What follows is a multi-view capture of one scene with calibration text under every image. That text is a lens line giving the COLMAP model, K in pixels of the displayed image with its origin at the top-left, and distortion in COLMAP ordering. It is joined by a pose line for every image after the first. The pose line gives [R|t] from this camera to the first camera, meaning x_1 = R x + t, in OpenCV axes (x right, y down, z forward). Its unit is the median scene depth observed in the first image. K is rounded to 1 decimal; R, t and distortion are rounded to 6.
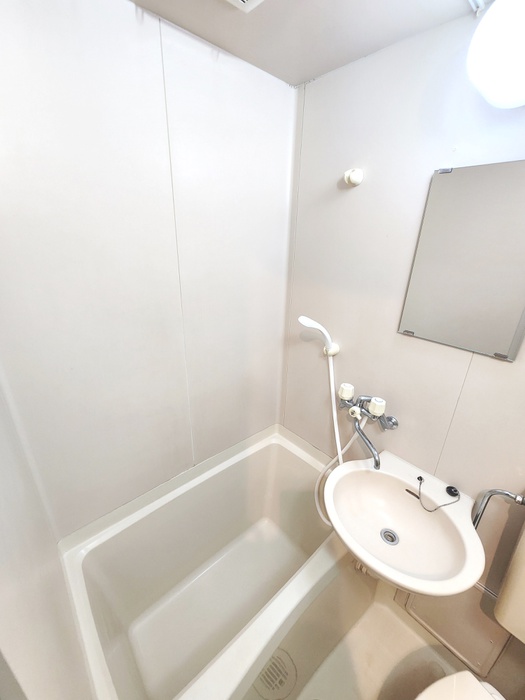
lens RADIAL K [[285.8, 0, 265.1], [0, 285.8, 352.2], [0, 0, 1]] dist [0.001676, 0.000556]
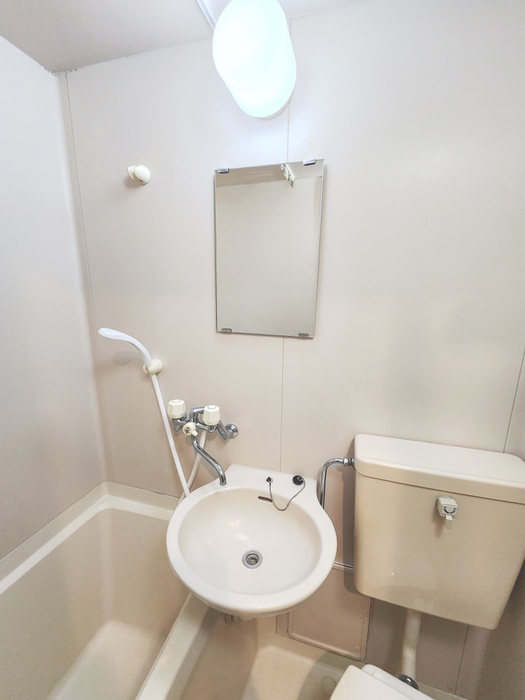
lens RADIAL K [[285.8, 0, 264.7], [0, 285.8, 351.8], [0, 0, 1]] dist [0.001676, 0.000556]
pose [[0.851456, -0.131641, 0.507635, 0.098911], [0.207455, 0.973572, -0.095496, 0.110411], [-0.481648, 0.186622, 0.856264, 0.108552]]
